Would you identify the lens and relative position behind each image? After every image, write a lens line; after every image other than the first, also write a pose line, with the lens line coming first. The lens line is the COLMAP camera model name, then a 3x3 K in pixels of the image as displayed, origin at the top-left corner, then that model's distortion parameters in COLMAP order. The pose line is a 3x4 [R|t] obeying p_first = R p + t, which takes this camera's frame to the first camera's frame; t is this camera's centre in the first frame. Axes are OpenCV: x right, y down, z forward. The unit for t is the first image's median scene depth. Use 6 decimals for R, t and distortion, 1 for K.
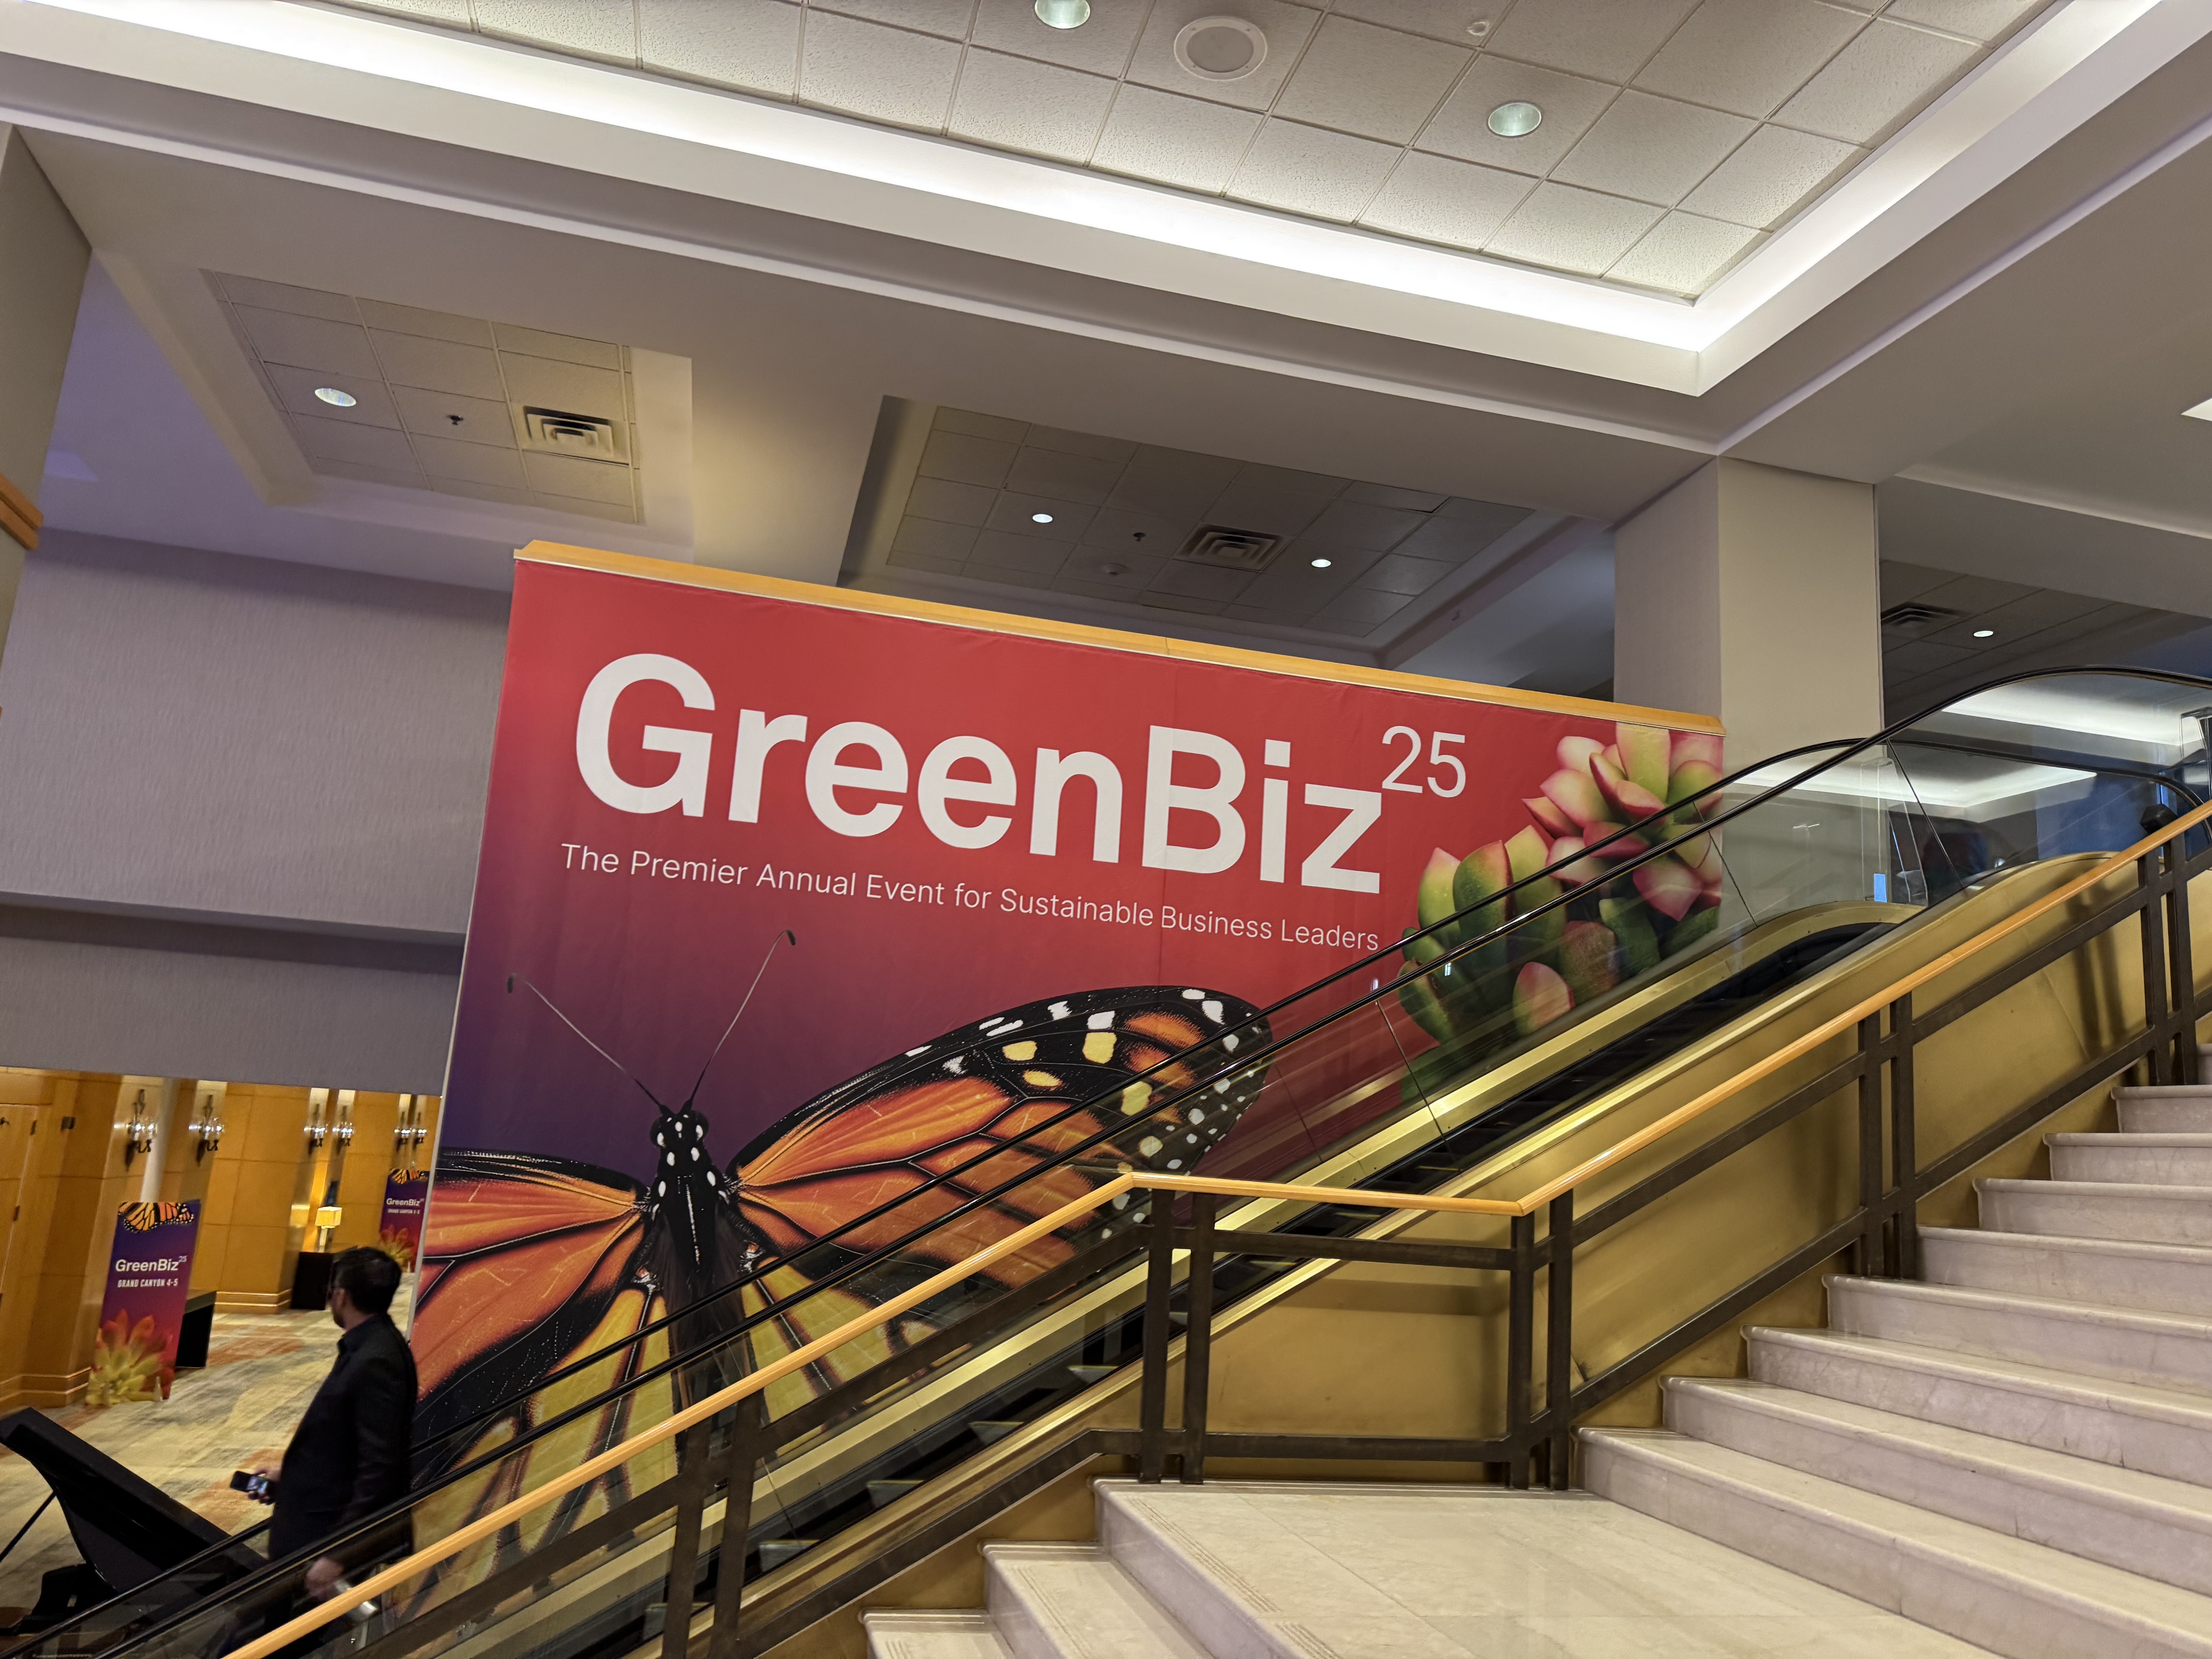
lens RADIAL K [[1551.2, 0, 1106.0], [0, 1551.2, 829.5], [0, 0, 1]] dist [0.003069, -0.066218]
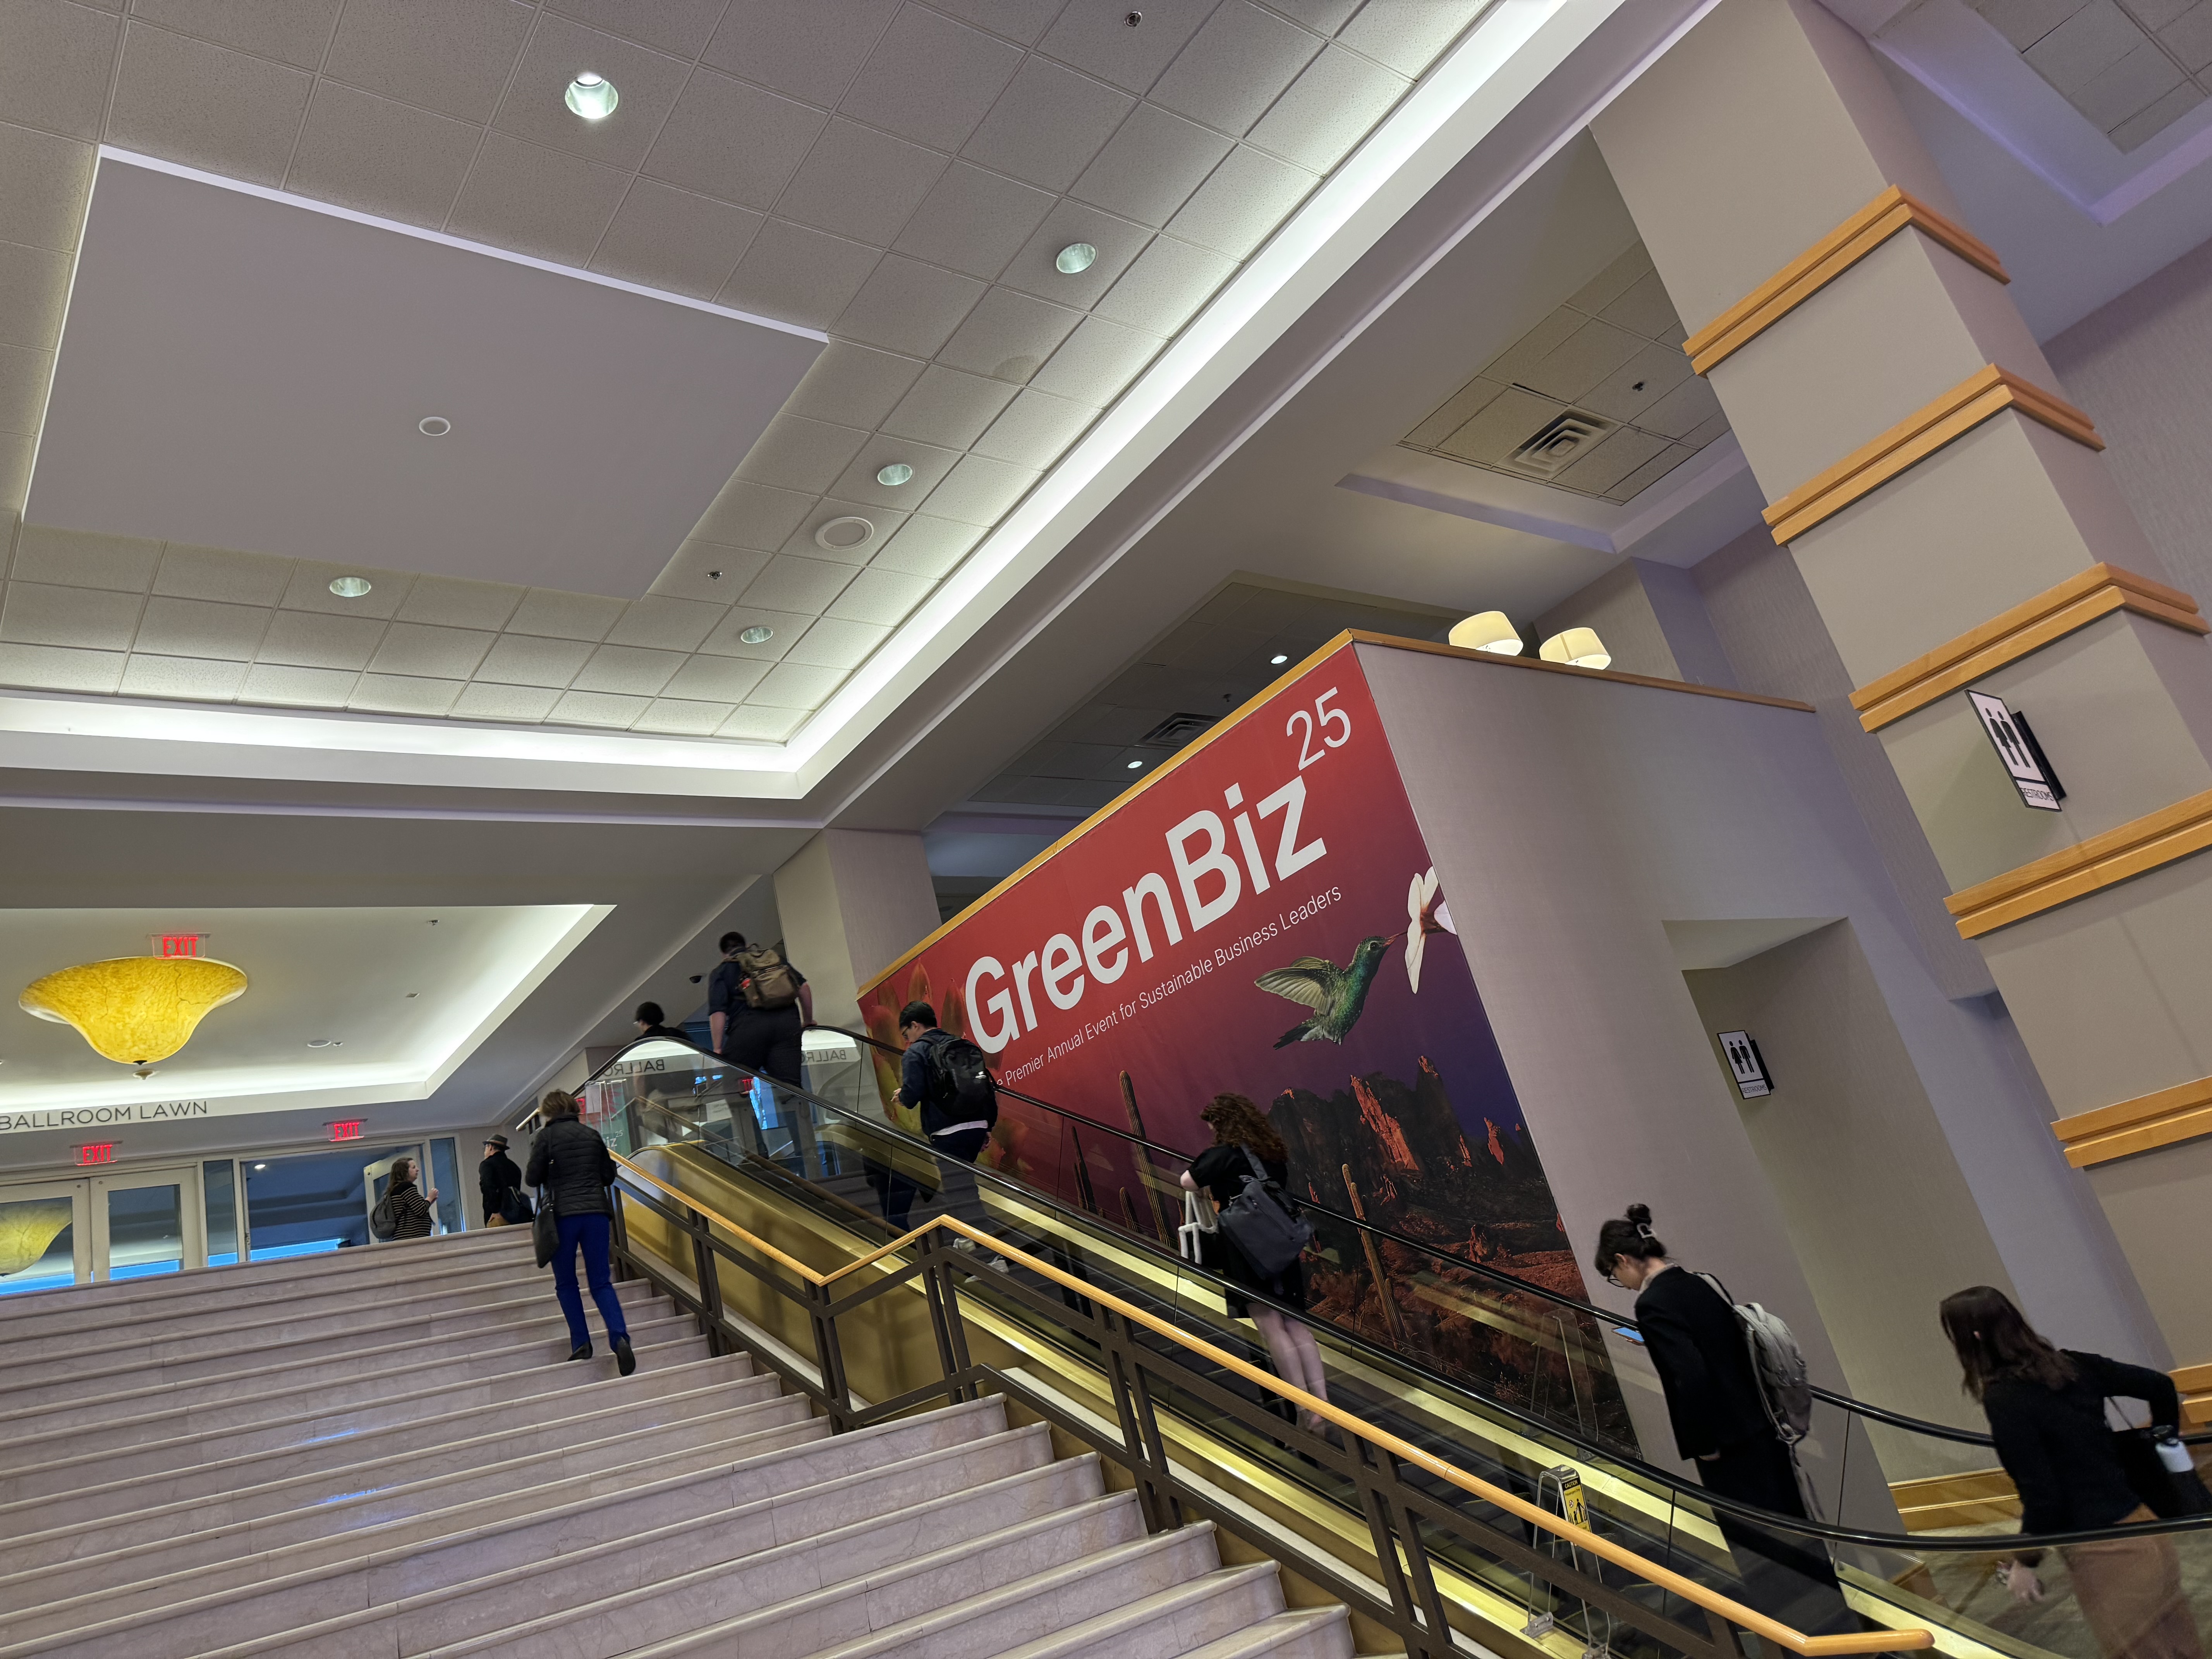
lens RADIAL K [[1551.2, 0, 1106.0], [0, 1551.2, 829.5], [0, 0, 1]] dist [0.003069, -0.066218]
pose [[0.360327, -0.473682, -0.803611, 1.114911], [0.455820, 0.841034, -0.291358, 0.304901], [0.813875, -0.261318, 0.518961, 0.263416]]
